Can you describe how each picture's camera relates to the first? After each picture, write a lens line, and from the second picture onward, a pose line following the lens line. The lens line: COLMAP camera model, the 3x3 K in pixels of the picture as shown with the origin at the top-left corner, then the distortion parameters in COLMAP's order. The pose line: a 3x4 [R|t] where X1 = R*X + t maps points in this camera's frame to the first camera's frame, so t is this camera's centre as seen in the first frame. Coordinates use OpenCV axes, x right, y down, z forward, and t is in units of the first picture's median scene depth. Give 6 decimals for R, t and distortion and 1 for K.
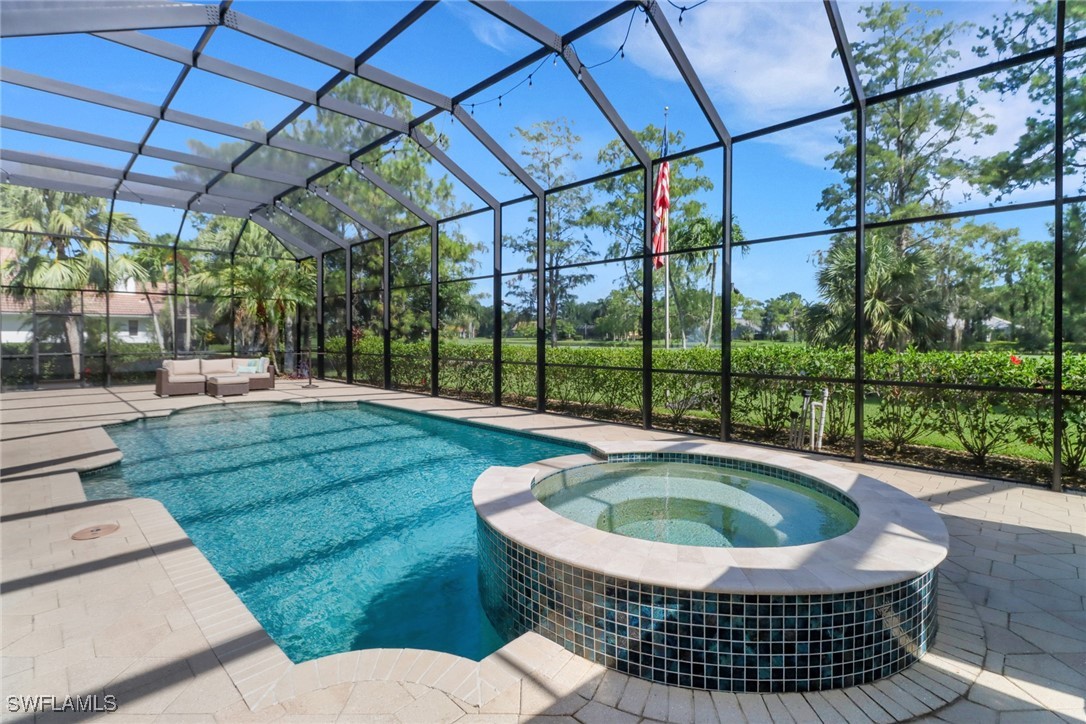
lens RADIAL K [[509.9, 0, 557.1], [0, 509.9, 336.7], [0, 0, 1]] dist [0.003454, -0.000030]
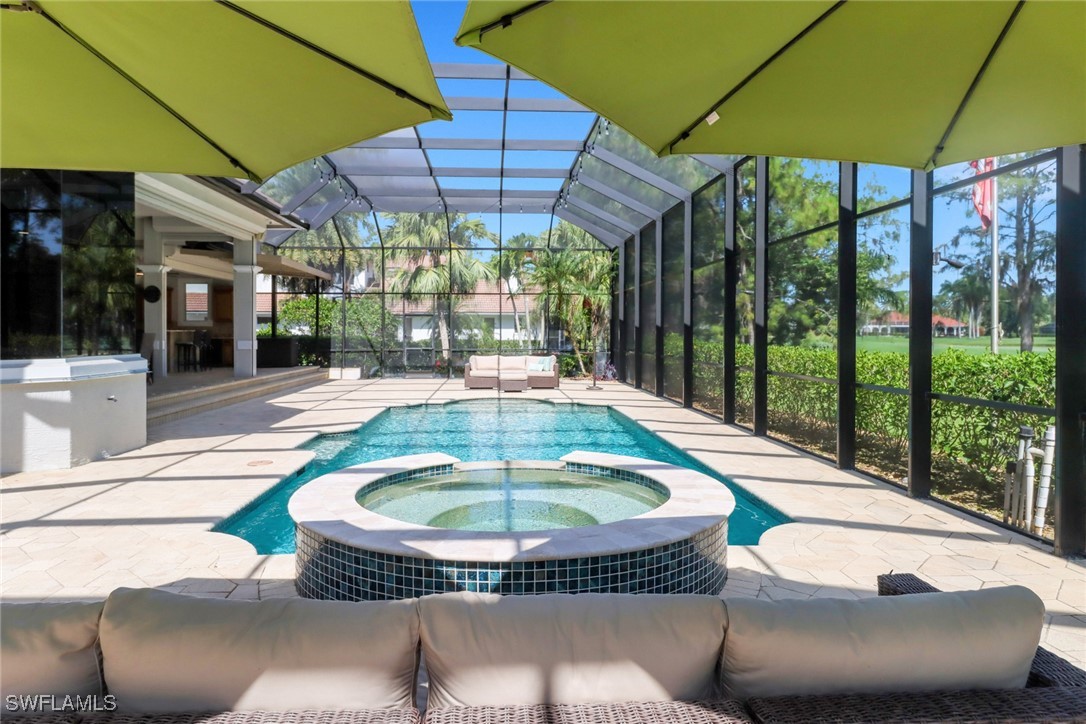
lens RADIAL K [[685.7, 0, 542.1], [0, 685.7, 358.1], [0, 0, 1]] dist [0.027916, 0.000884]
pose [[0.736670, 0.024814, -0.675797, 0.352872], [-0.001005, 0.999366, 0.035598, -0.001995], [0.676251, -0.025545, 0.736228, 0.018978]]
